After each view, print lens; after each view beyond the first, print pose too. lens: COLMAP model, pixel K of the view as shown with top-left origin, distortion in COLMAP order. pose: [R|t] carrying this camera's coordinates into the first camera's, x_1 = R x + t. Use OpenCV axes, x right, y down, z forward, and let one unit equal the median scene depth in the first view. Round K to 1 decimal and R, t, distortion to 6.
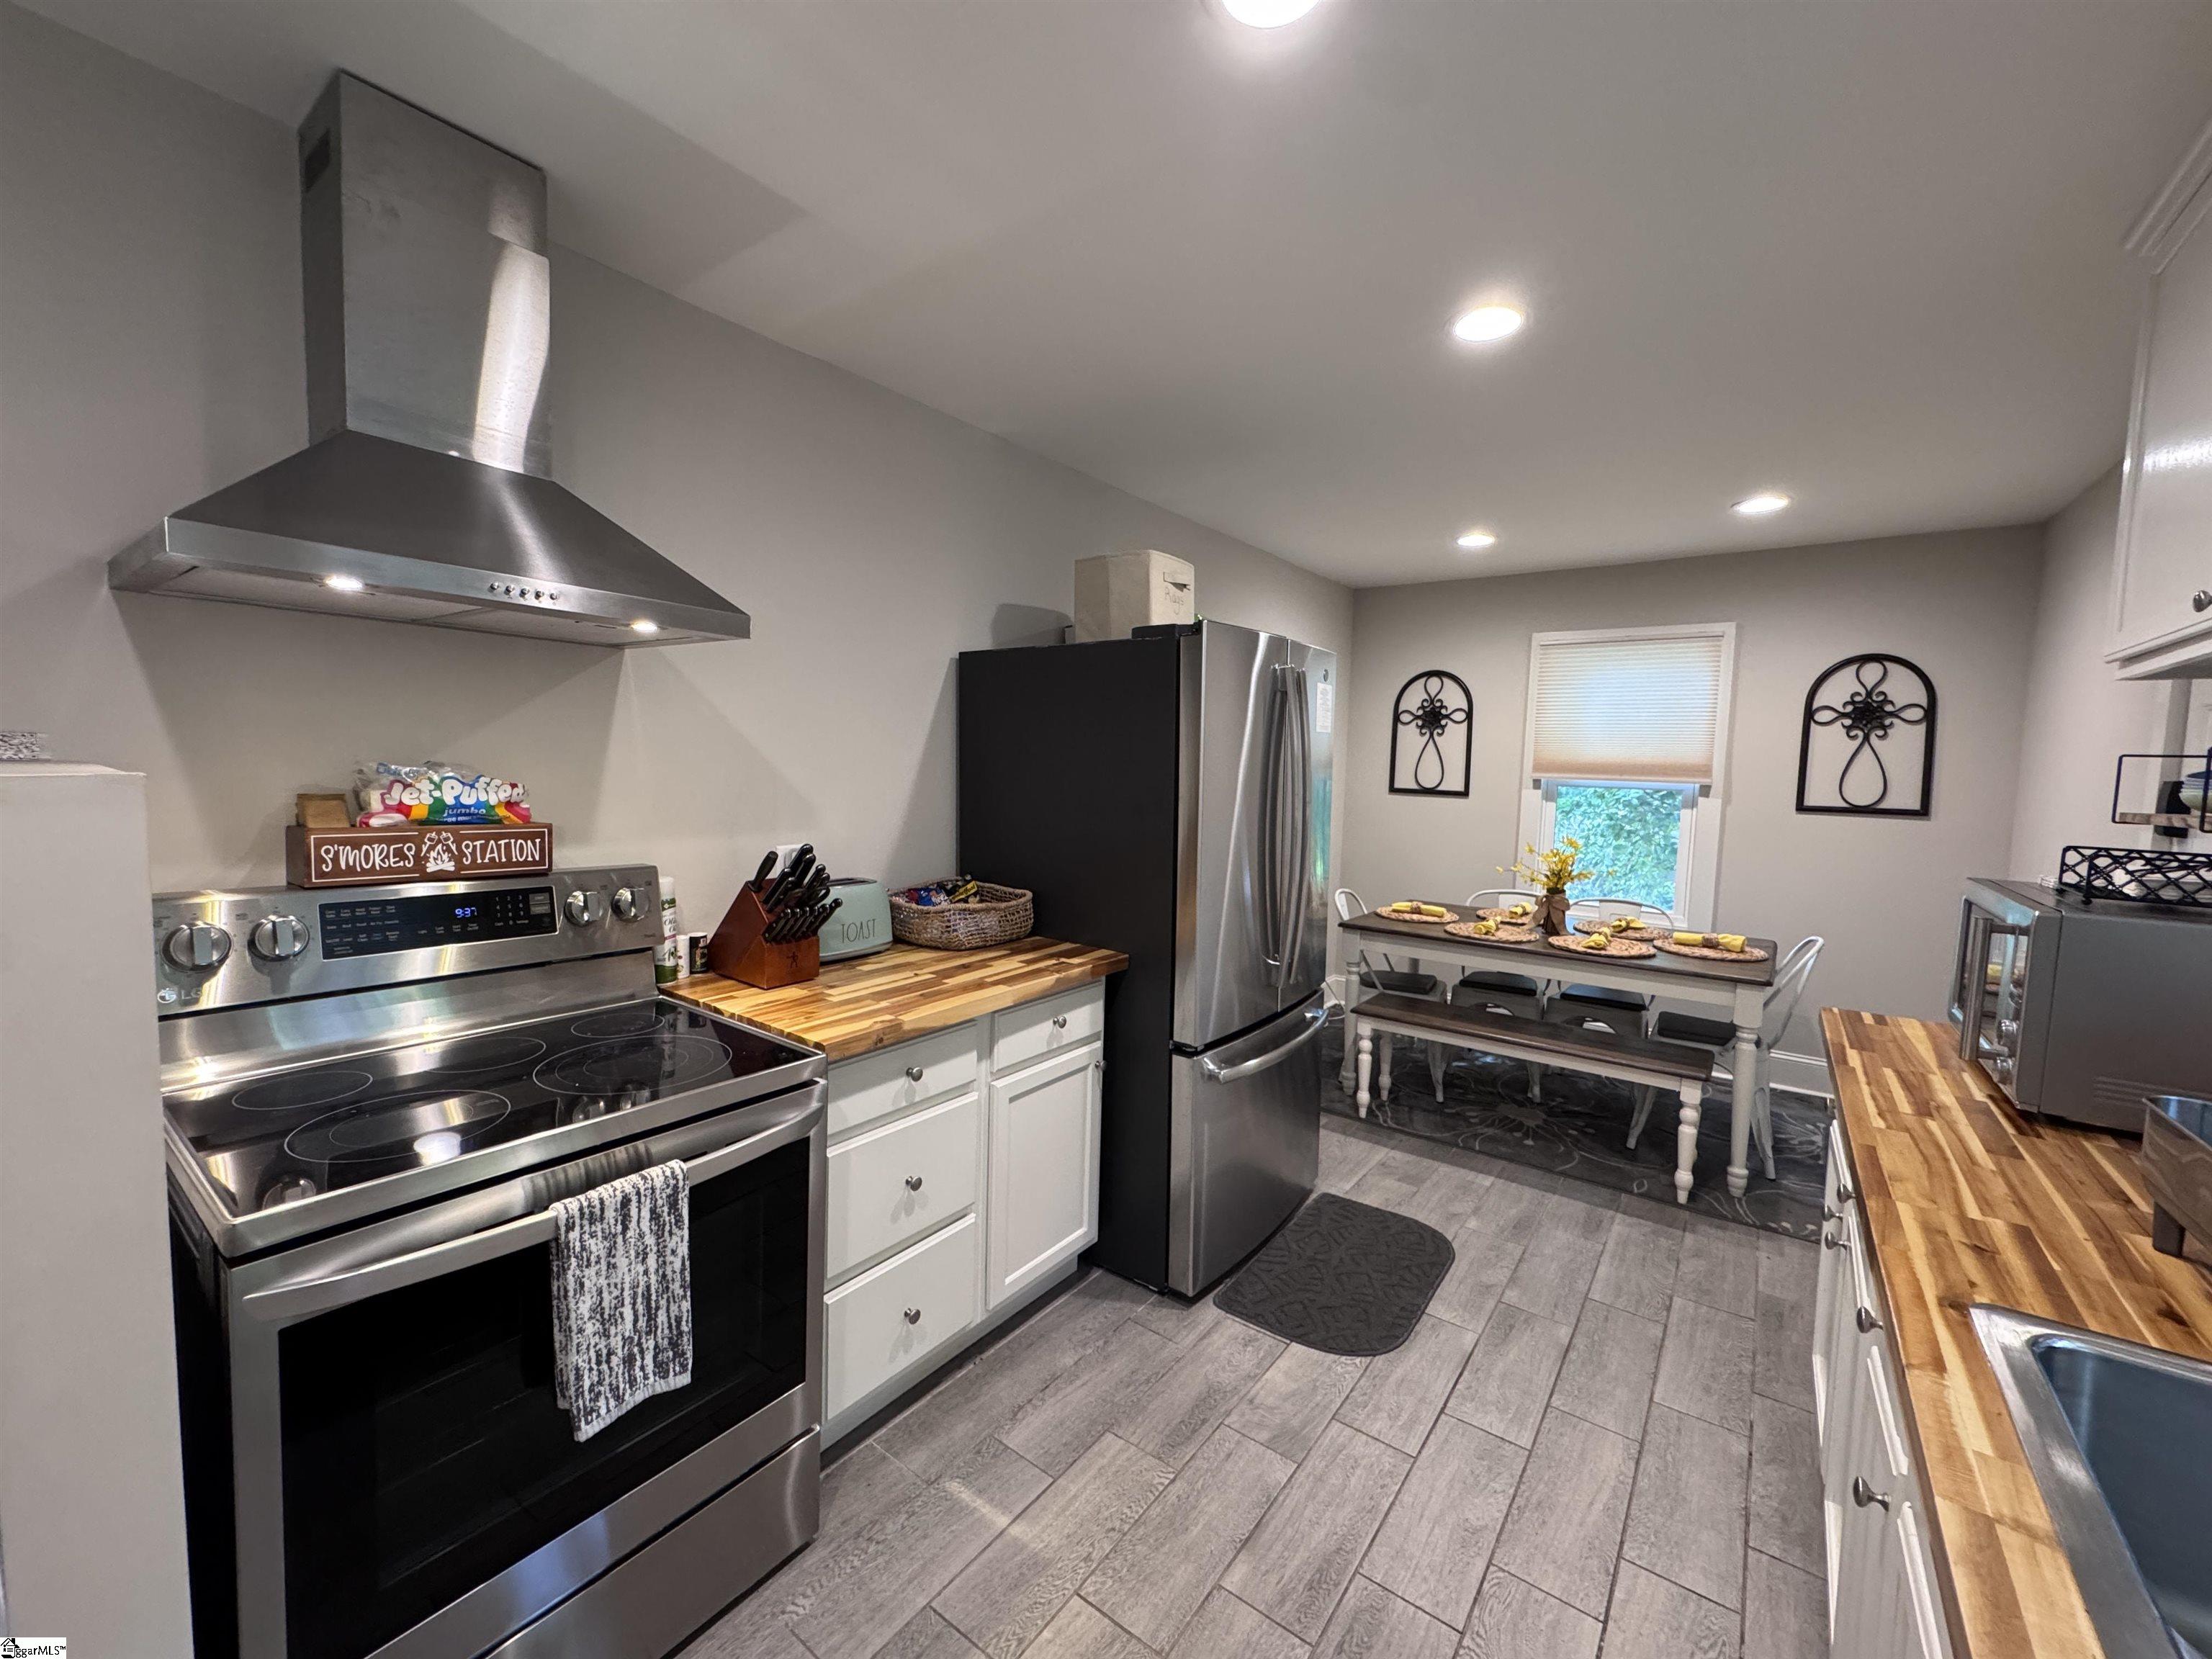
lens RADIAL K [[881.9, 0, 1111.1], [0, 881.9, 819.7], [0, 0, 1]] dist [-0.003166, 0.000689]
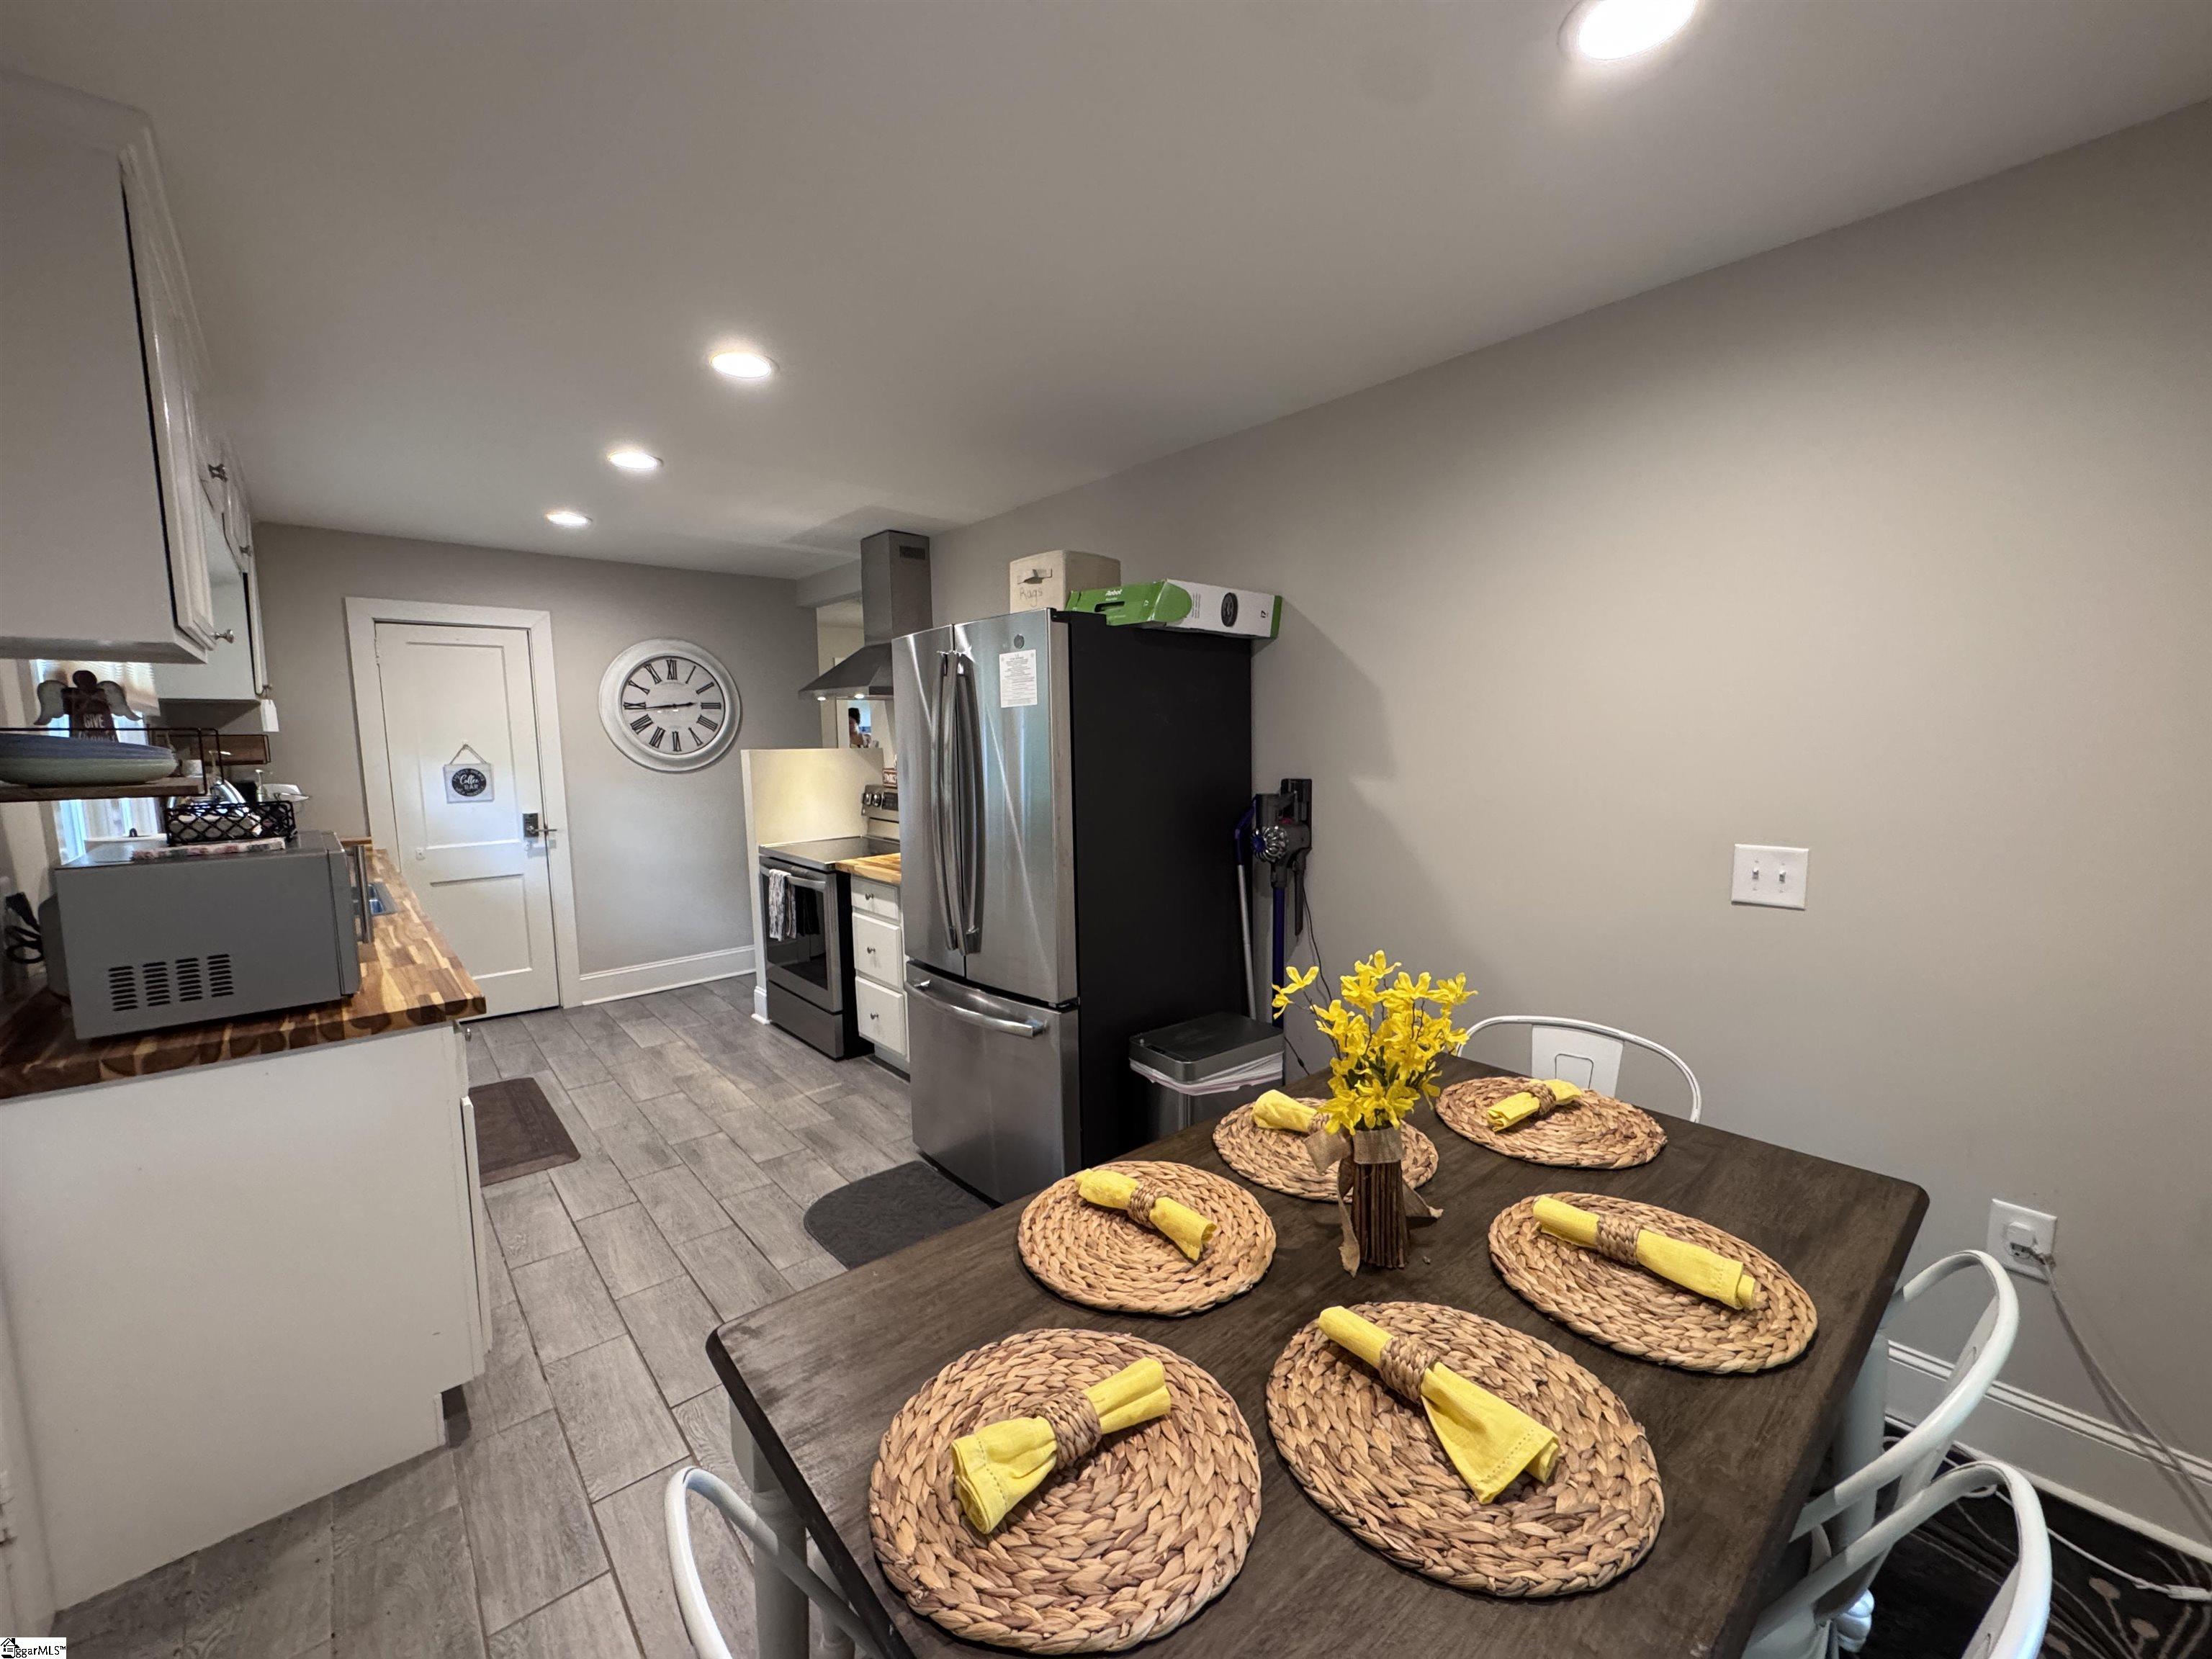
lens RADIAL K [[881.9, 0, 1109.6], [0, 881.9, 824.3], [0, 0, 1]] dist [-0.003166, 0.000689]
pose [[-0.197148, 0.074724, -0.977522, 1.649720], [-0.066031, 0.993815, 0.089286, -0.101998], [0.978148, 0.082149, -0.190994, 1.897109]]
